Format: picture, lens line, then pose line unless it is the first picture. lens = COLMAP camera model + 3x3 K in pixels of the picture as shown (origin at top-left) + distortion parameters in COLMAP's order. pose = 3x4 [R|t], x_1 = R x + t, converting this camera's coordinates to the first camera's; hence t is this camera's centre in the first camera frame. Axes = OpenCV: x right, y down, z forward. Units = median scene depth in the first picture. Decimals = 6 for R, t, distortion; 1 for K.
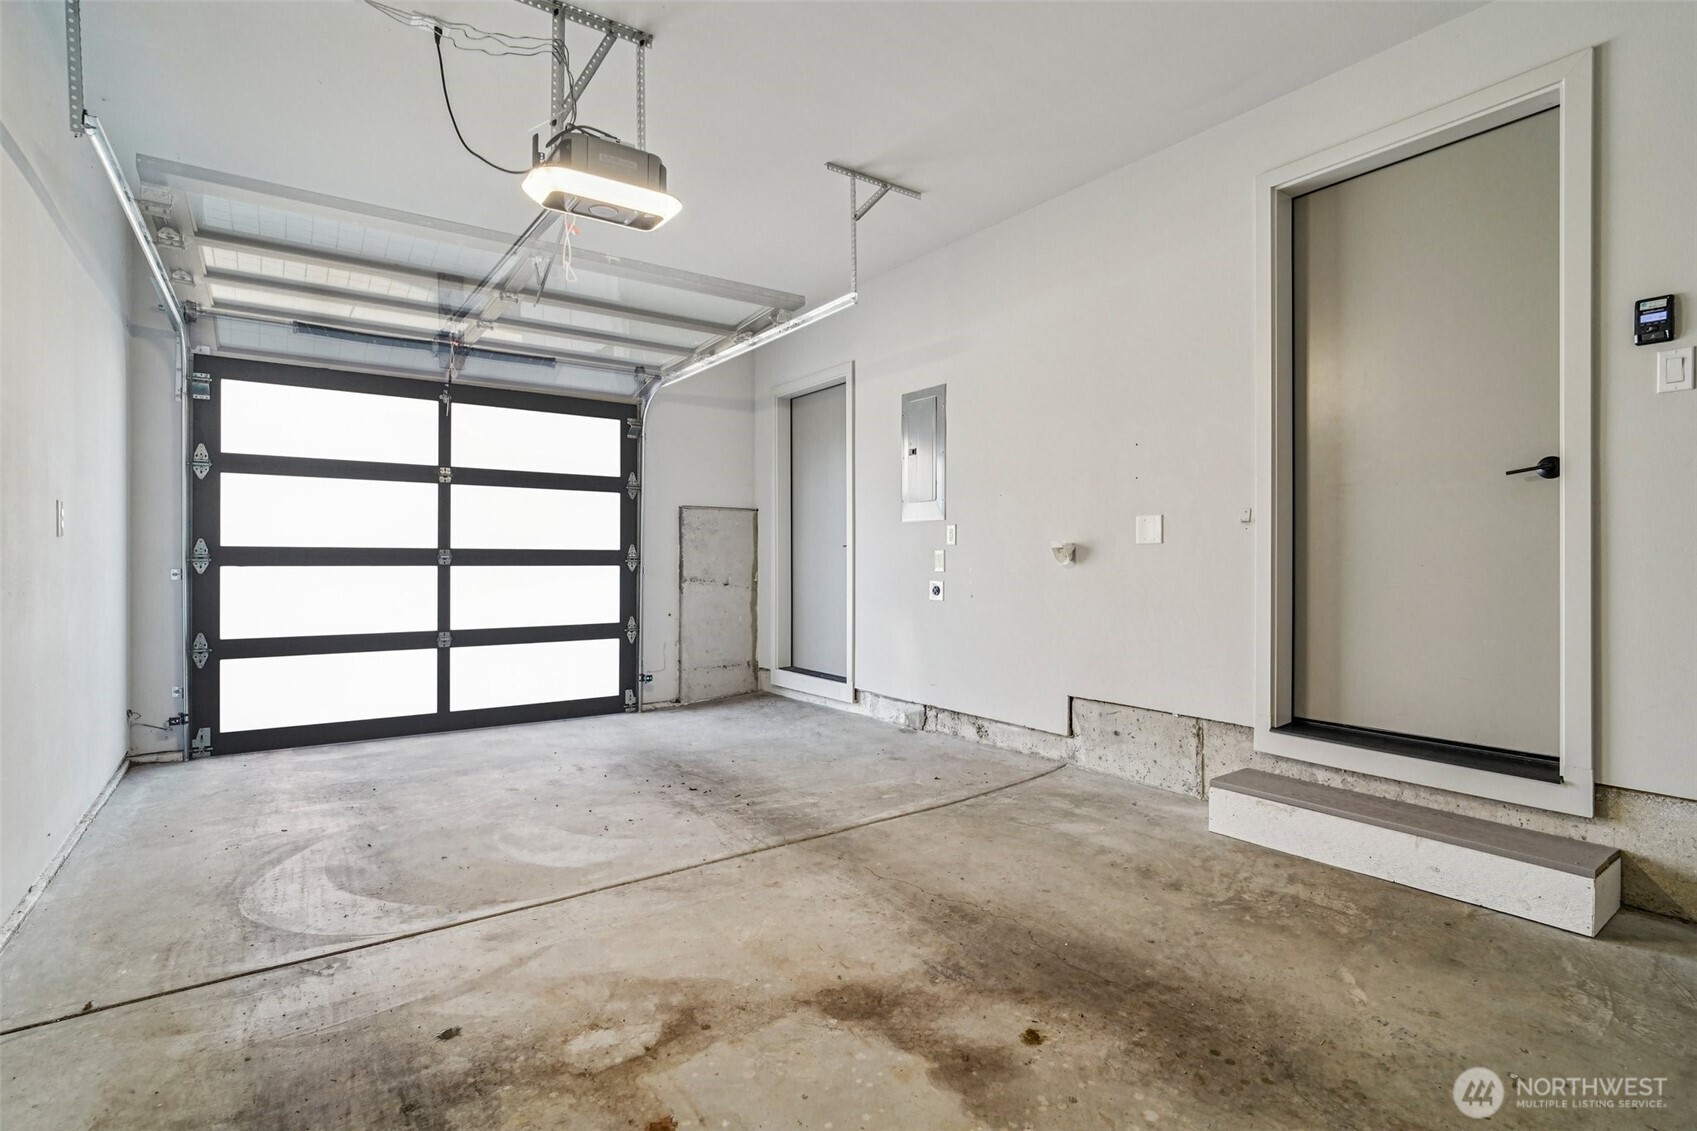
lens RADIAL K [[824.7, 0, 847.6], [0, 824.7, 554.2], [0, 0, 1]] dist [0.002958, 0.001664]
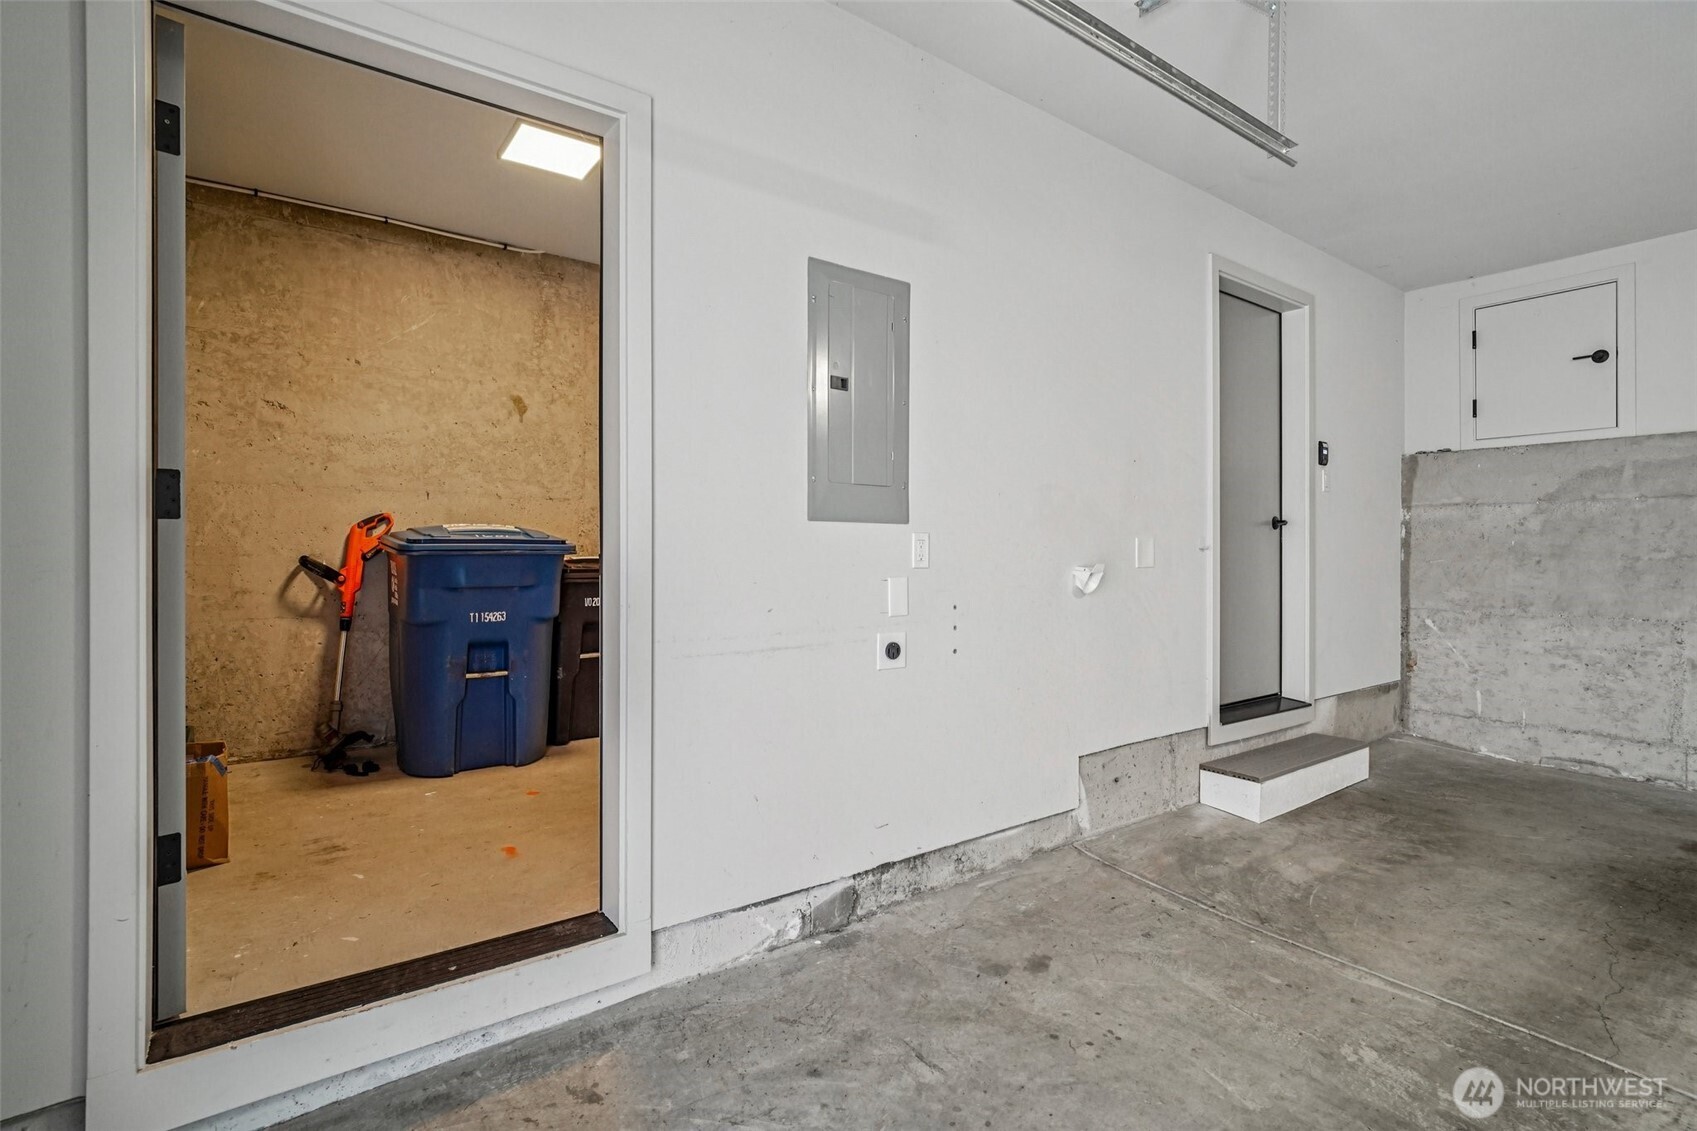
lens RADIAL K [[824.7, 0, 847.6], [0, 824.7, 554.2], [0, 0, 1]] dist [0.002958, 0.001664]
pose [[-0.033301, 0.000407, 0.999445, -0.653135], [-0.004565, 0.999989, -0.000560, -0.029025], [-0.999435, -0.004581, -0.033299, 1.552764]]
